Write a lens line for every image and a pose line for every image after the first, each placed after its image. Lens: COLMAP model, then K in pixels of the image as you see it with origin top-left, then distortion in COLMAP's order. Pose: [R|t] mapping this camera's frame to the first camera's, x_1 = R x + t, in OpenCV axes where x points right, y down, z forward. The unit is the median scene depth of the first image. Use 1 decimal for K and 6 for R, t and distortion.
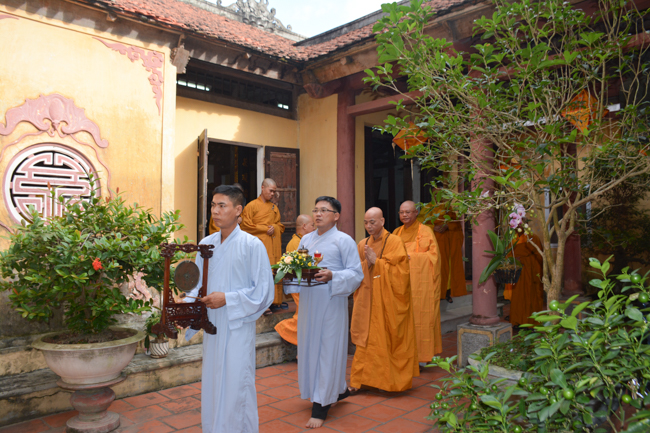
lens RADIAL K [[506.6, 0, 328.0], [0, 506.6, 214.6], [0, 0, 1]] dist [-0.104872, 0.007022]
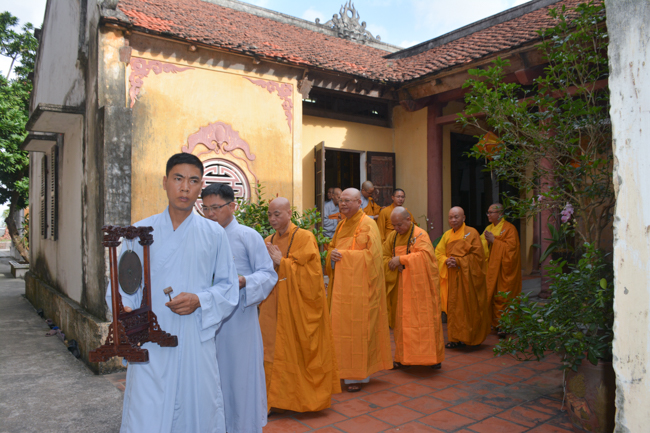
lens RADIAL K [[506.6, 0, 325.0], [0, 506.6, 216.2], [0, 0, 1]] dist [-0.104872, 0.007022]
pose [[0.987380, -0.002380, -0.158350, -0.038532], [0.007011, 0.999564, 0.028698, -0.018731], [0.158213, -0.029446, 0.986966, -0.257780]]
